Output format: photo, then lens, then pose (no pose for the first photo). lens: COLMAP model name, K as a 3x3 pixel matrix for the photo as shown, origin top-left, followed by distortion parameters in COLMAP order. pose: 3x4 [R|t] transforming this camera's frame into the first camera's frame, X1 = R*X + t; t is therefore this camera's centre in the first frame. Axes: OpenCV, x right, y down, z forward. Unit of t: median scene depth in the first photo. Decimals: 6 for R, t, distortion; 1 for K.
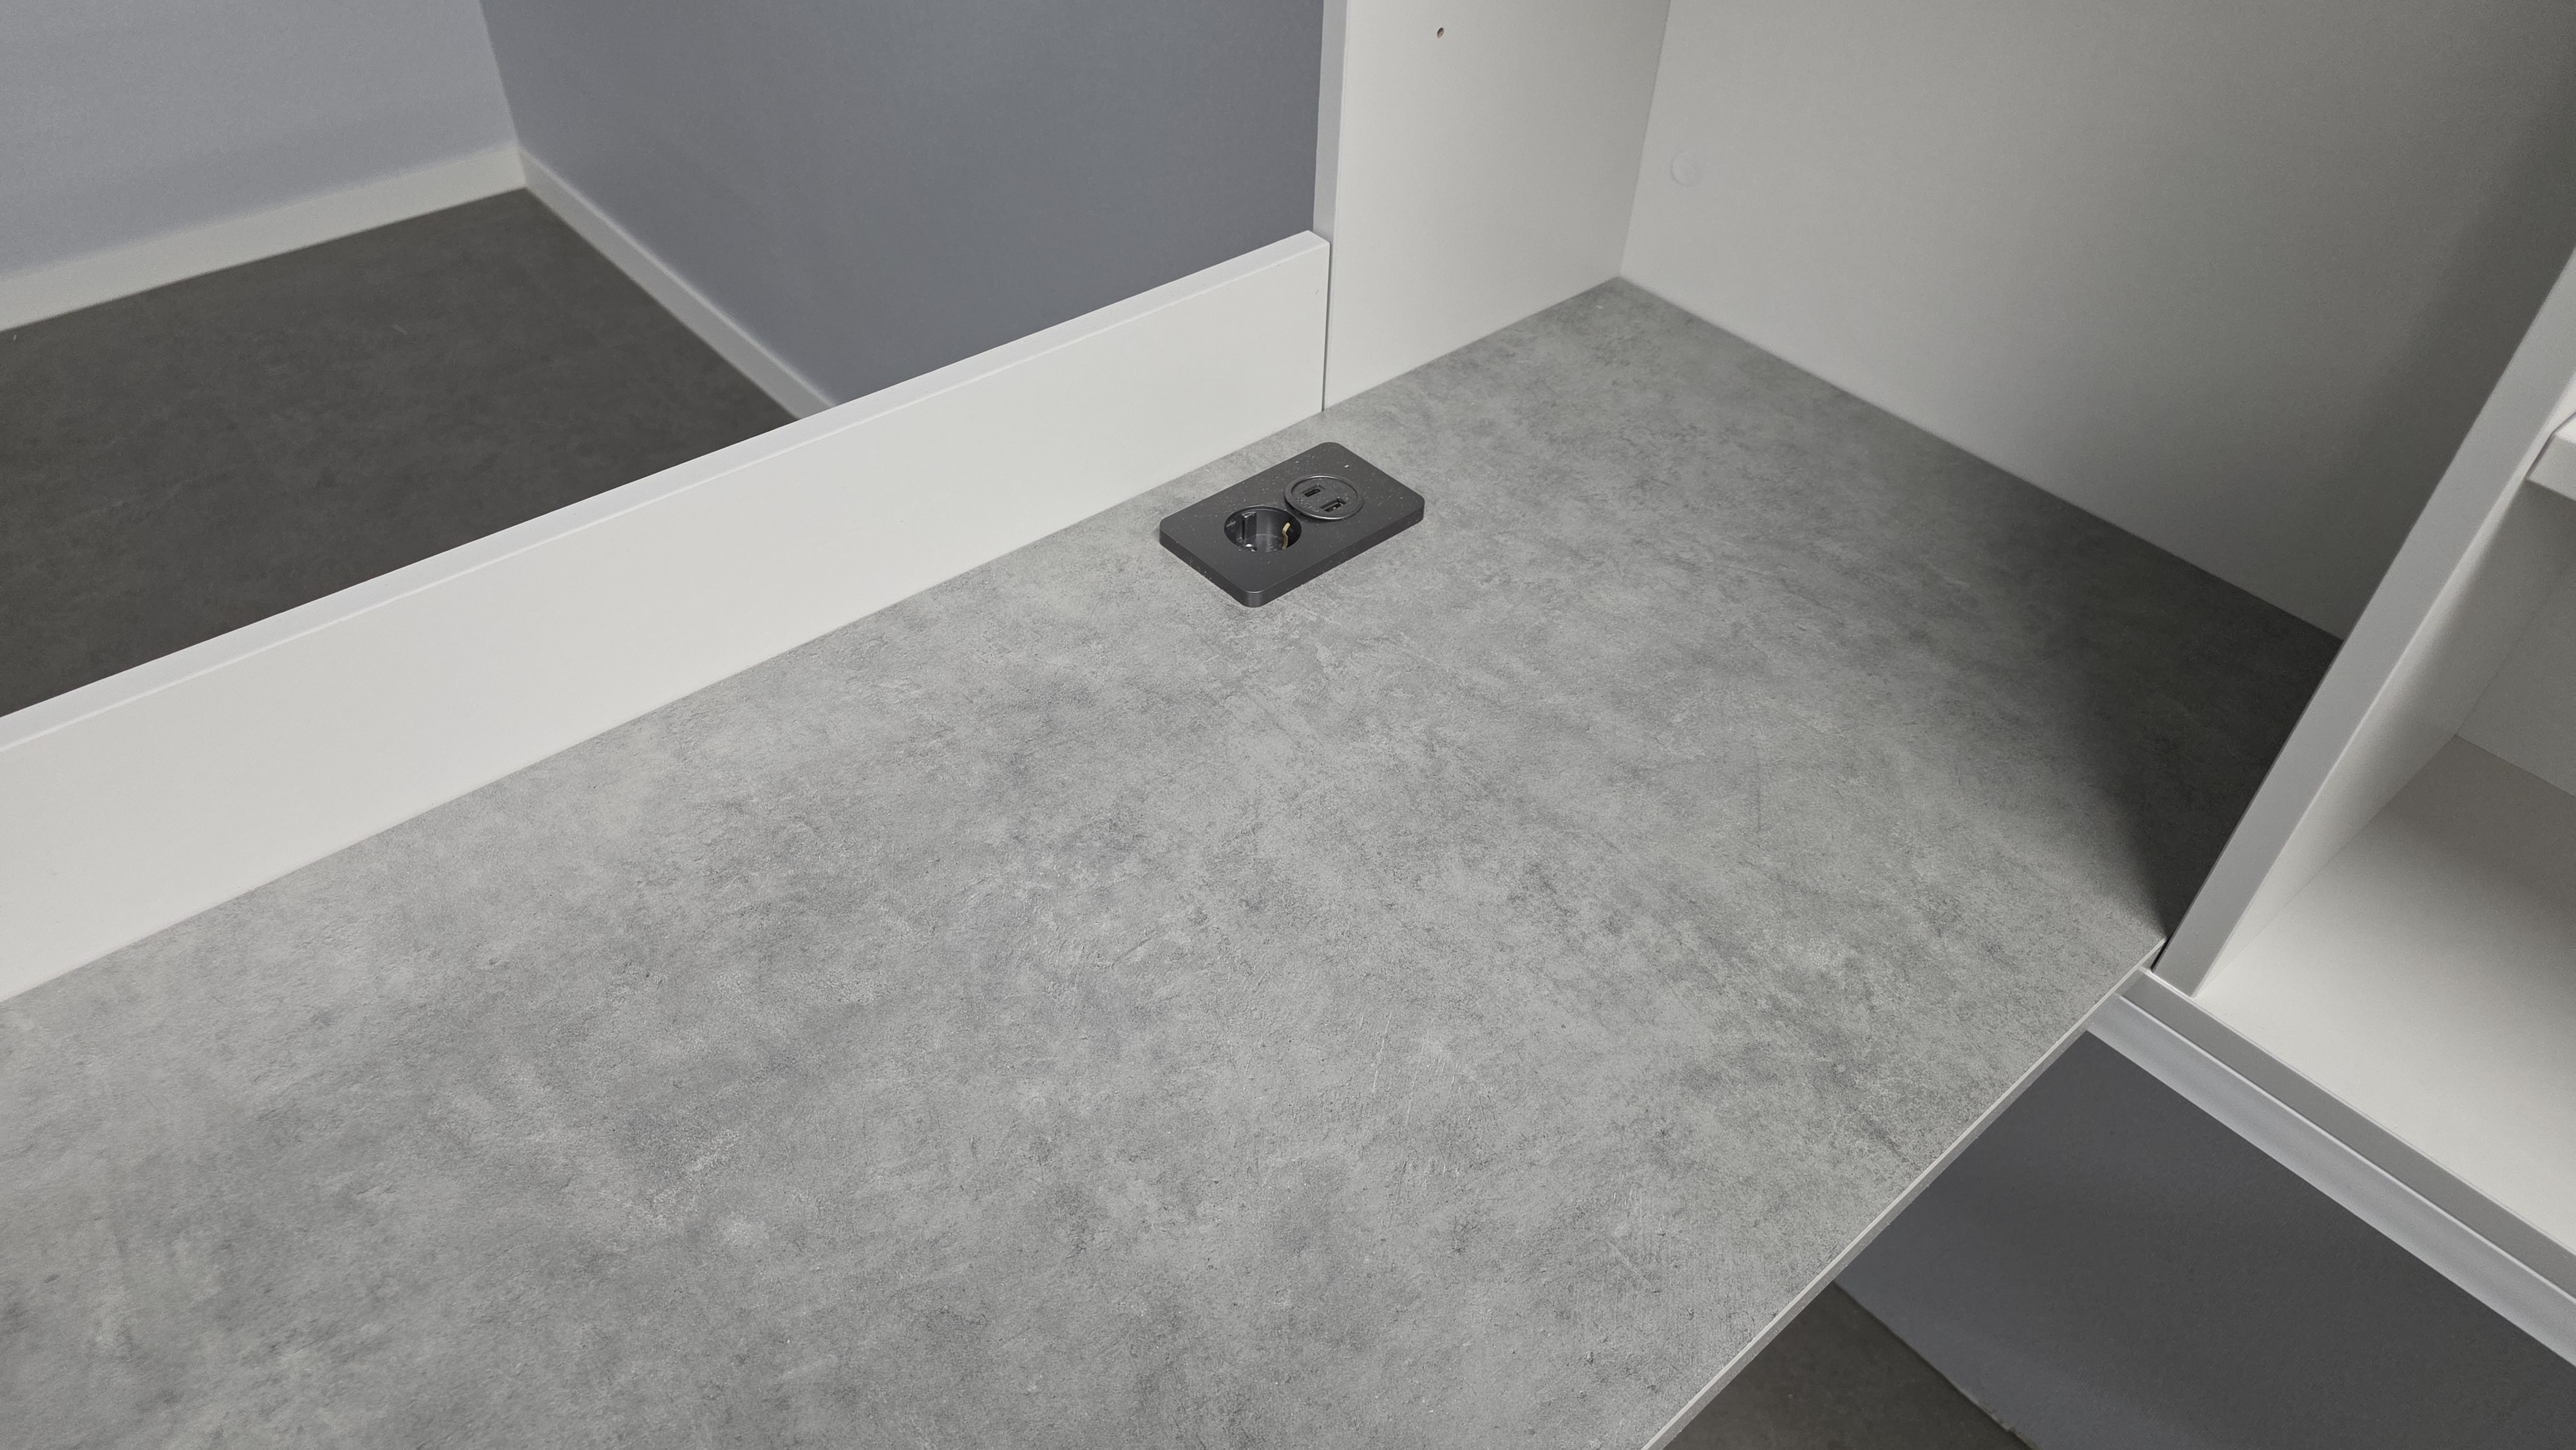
lens RADIAL K [[1700.3, 0, 1311.2], [0, 1700.3, 706.5], [0, 0, 1]] dist [0.088060, -0.089375]
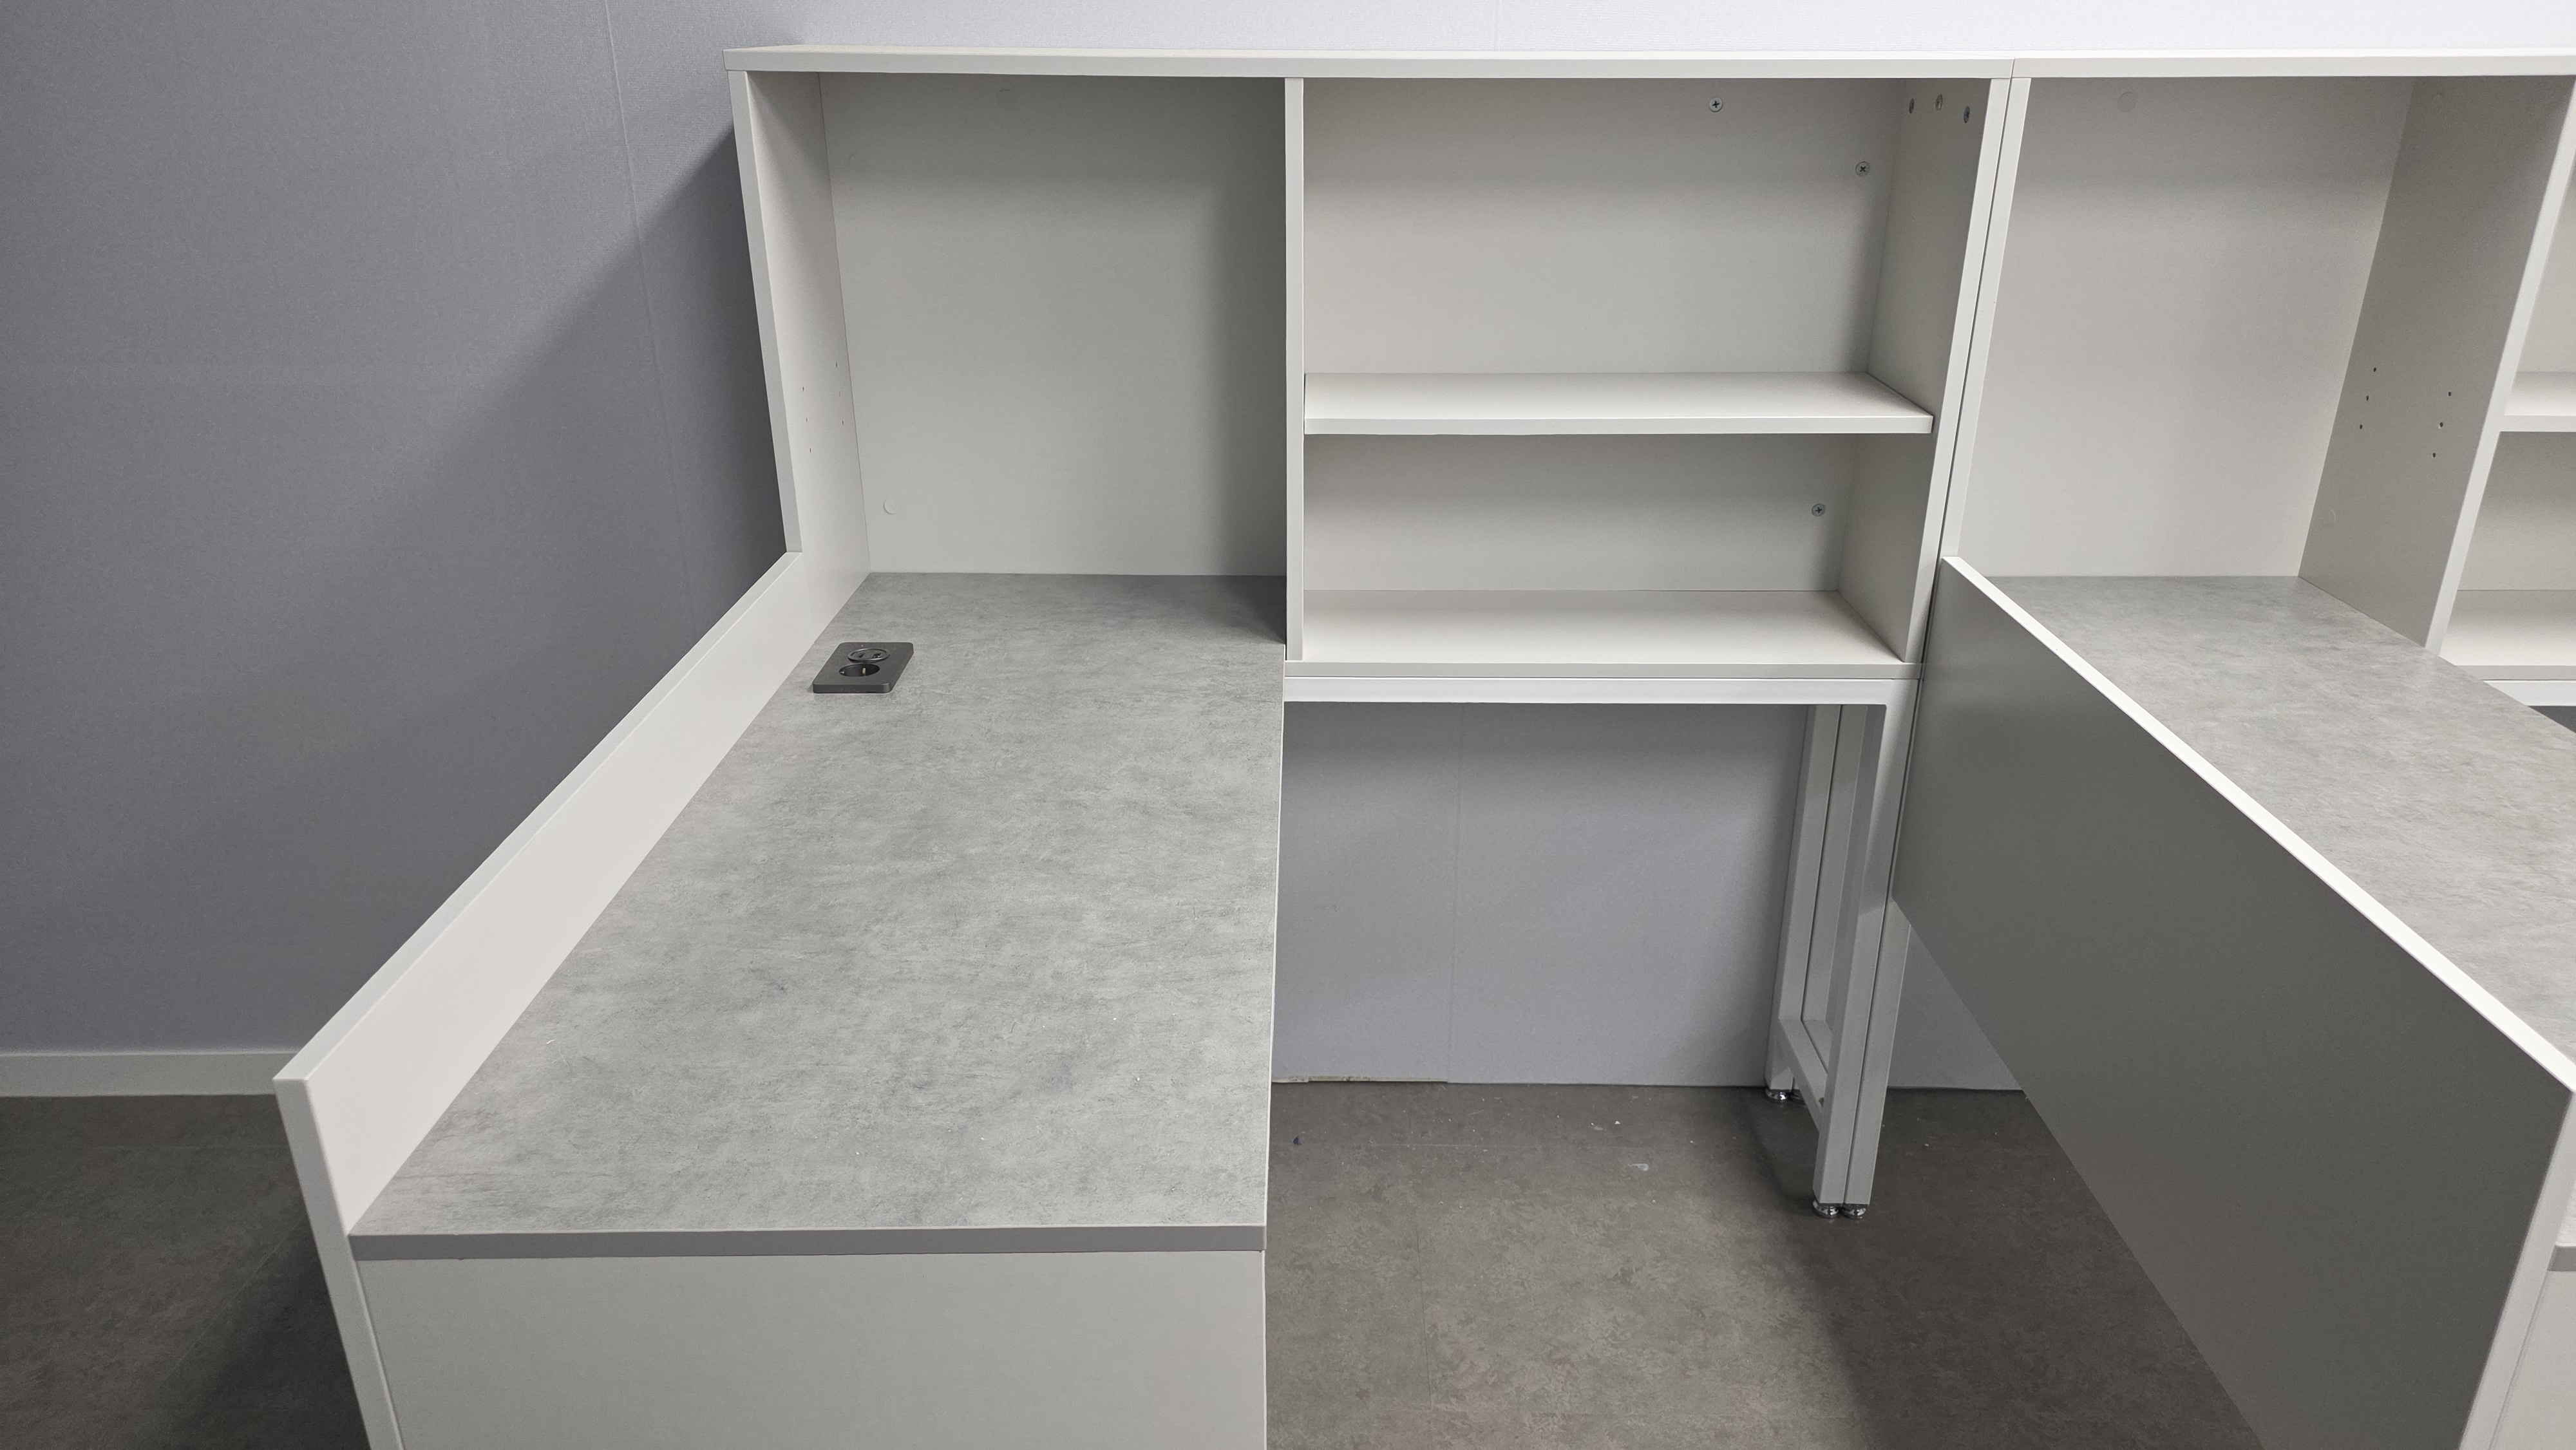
lens RADIAL K [[1700.3, 0, 1311.2], [0, 1700.3, 706.5], [0, 0, 1]] dist [0.088060, -0.089375]
pose [[0.659107, -0.308235, 0.685980, -1.188714], [0.514867, 0.849810, -0.112847, 0.479145], [-0.548169, 0.427567, 0.718816, -0.797027]]
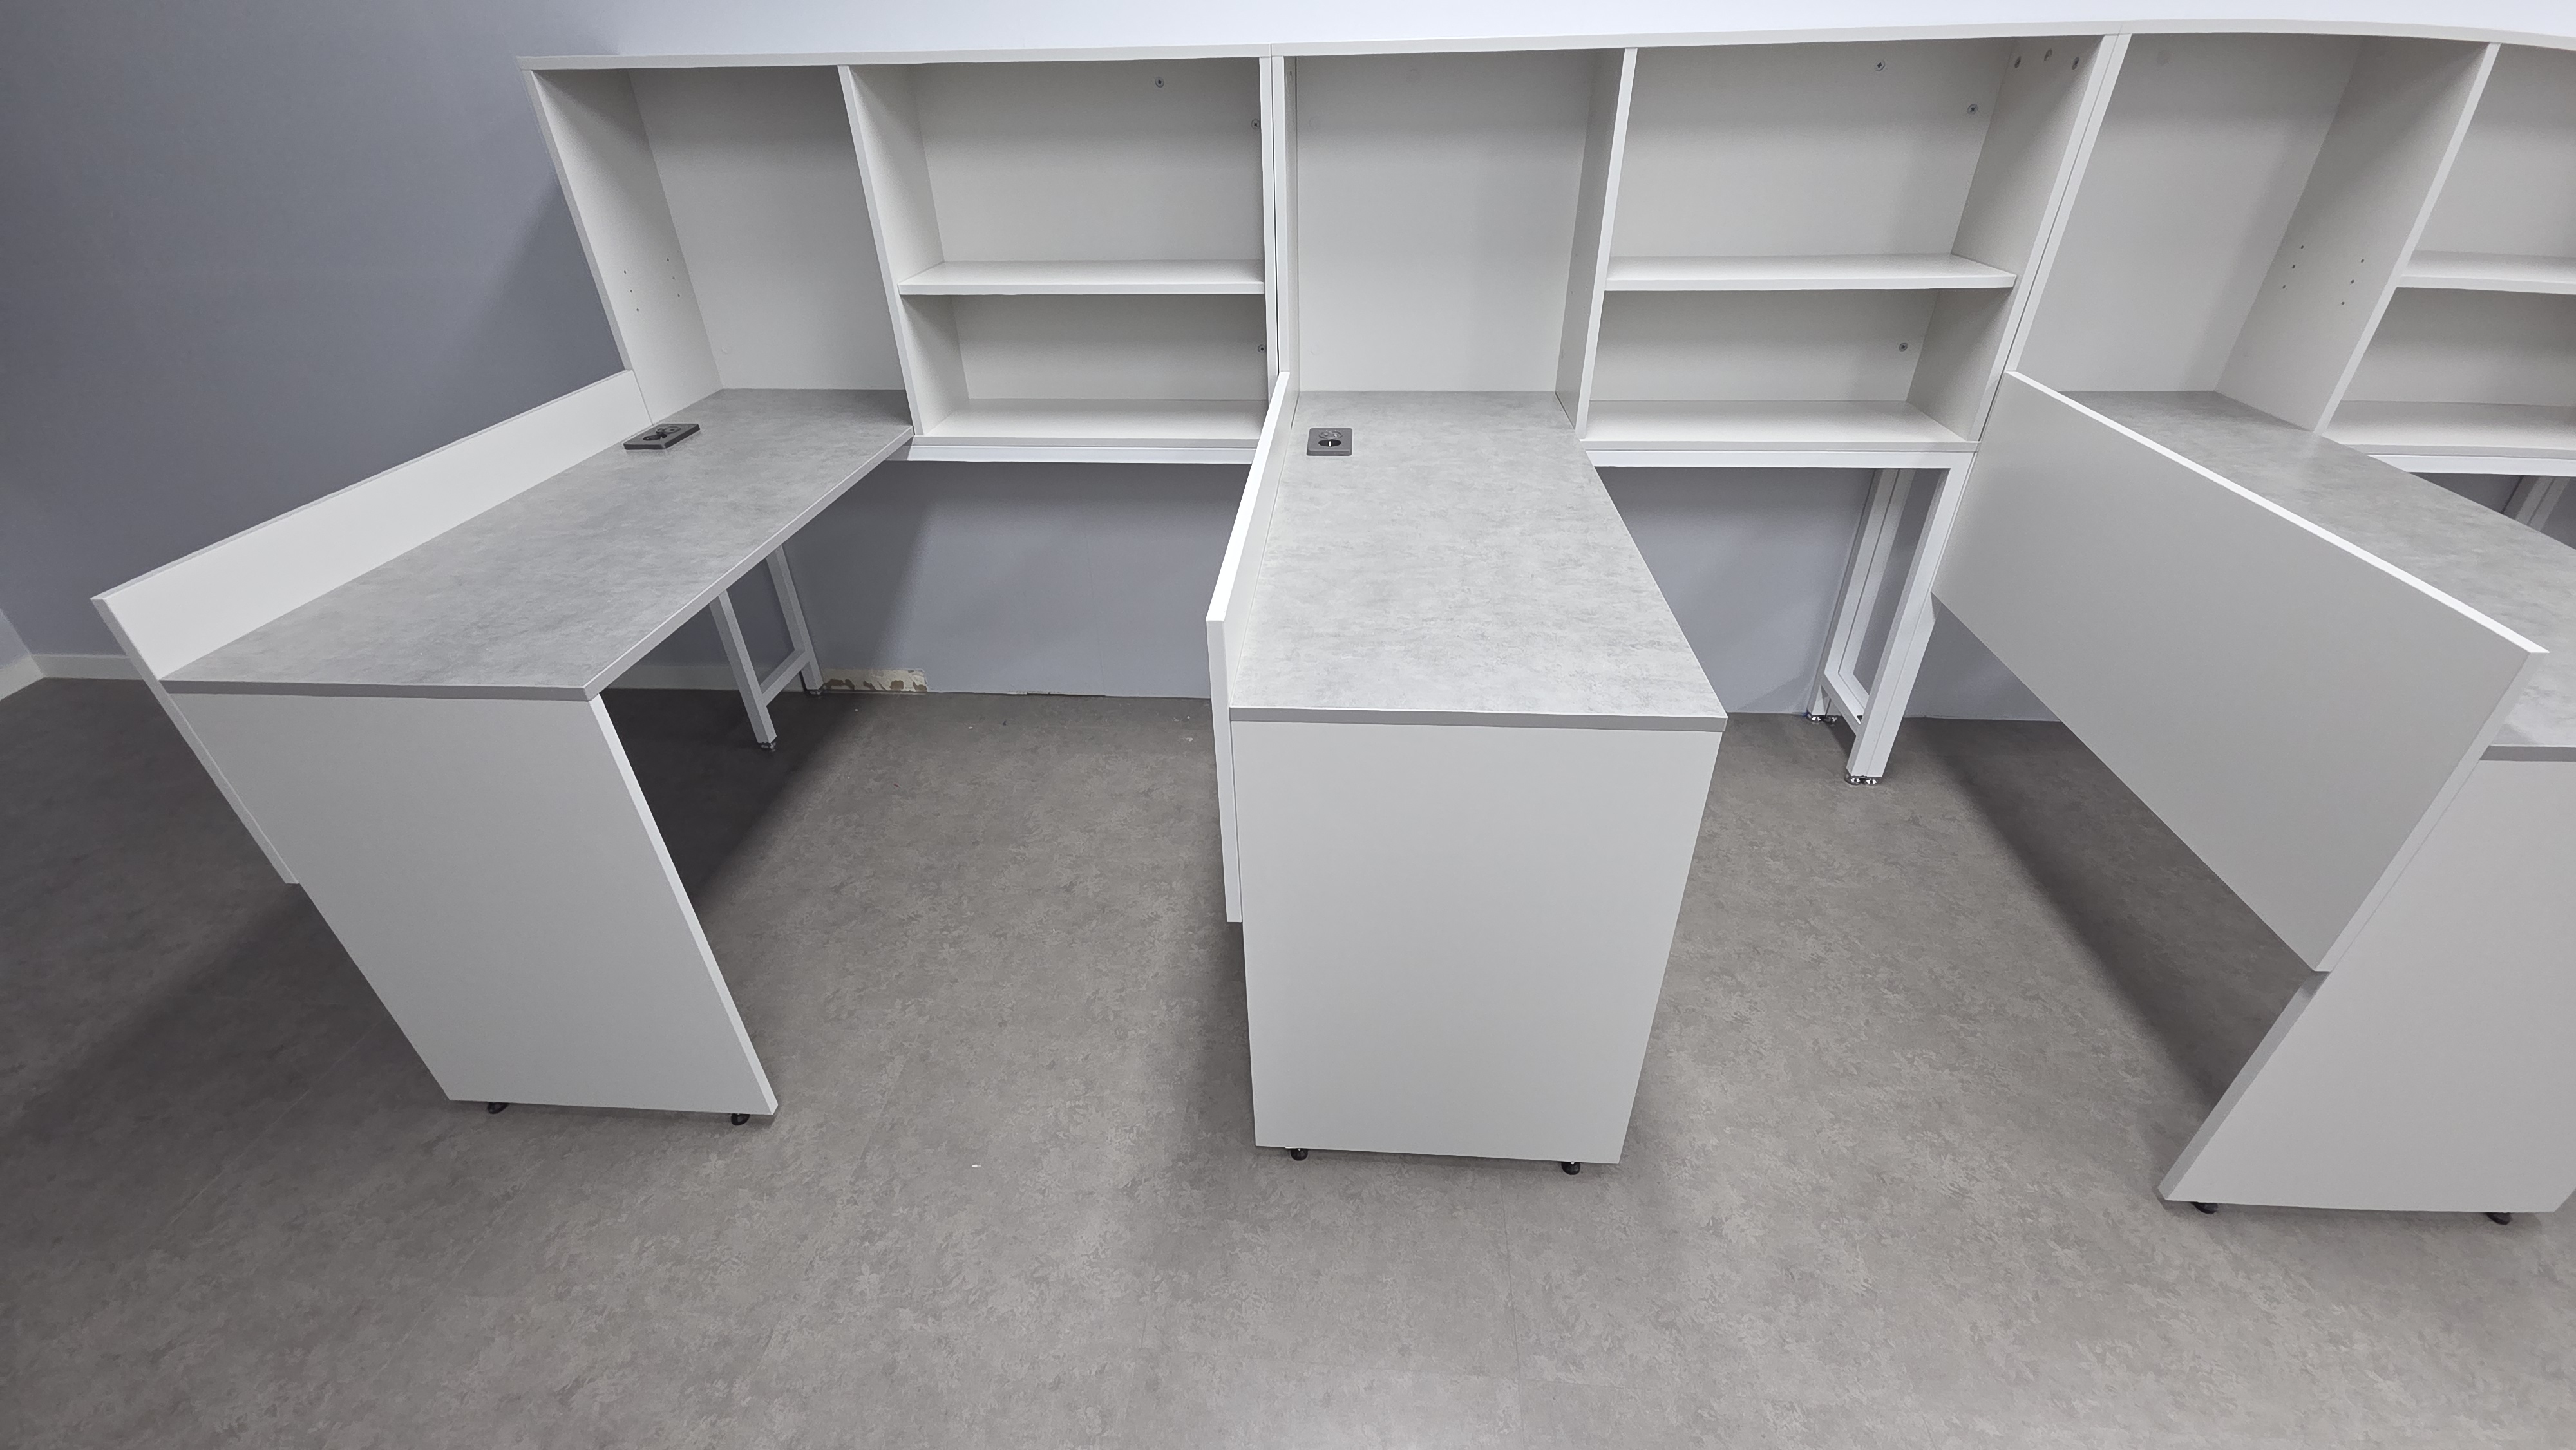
lens RADIAL K [[1044.5, 0, 1287.1], [0, 1044.5, 716.7], [0, 0, 1]] dist [0.004201, -0.002517]
pose [[0.714931, -0.410603, 0.565932, -0.620772], [0.496964, 0.867770, 0.001791, 1.164654], [-0.491834, 0.279967, 0.824450, -1.420002]]
